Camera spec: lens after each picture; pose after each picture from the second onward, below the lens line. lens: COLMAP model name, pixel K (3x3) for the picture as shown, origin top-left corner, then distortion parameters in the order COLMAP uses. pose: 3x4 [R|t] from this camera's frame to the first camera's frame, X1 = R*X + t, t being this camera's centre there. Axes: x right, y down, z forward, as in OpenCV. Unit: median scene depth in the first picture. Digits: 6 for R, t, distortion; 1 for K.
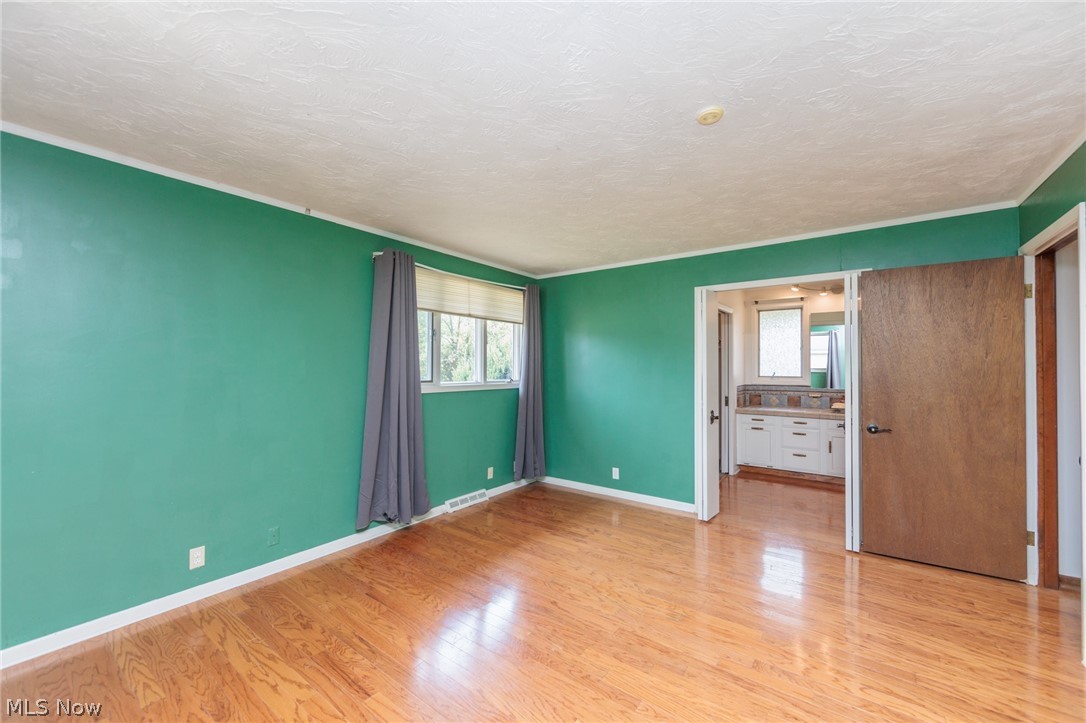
lens RADIAL K [[423.6, 0, 544.7], [0, 423.6, 362.1], [0, 0, 1]] dist [-0.001292, -0.000213]
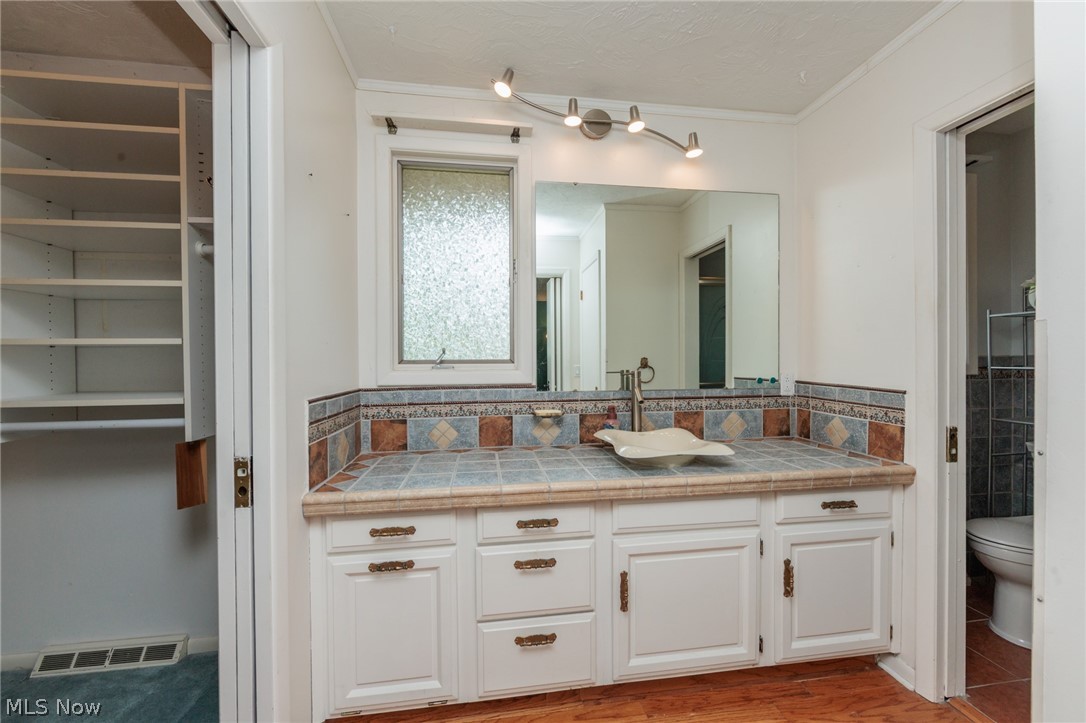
lens RADIAL K [[423.6, 0, 544.7], [0, 423.6, 362.1], [0, 0, 1]] dist [-0.001292, -0.000213]
pose [[0.712493, -0.012305, 0.701572, 0.371211], [0.000609, 0.999857, 0.016917, 0.029947], [-0.701679, -0.011626, 0.712398, 0.717972]]
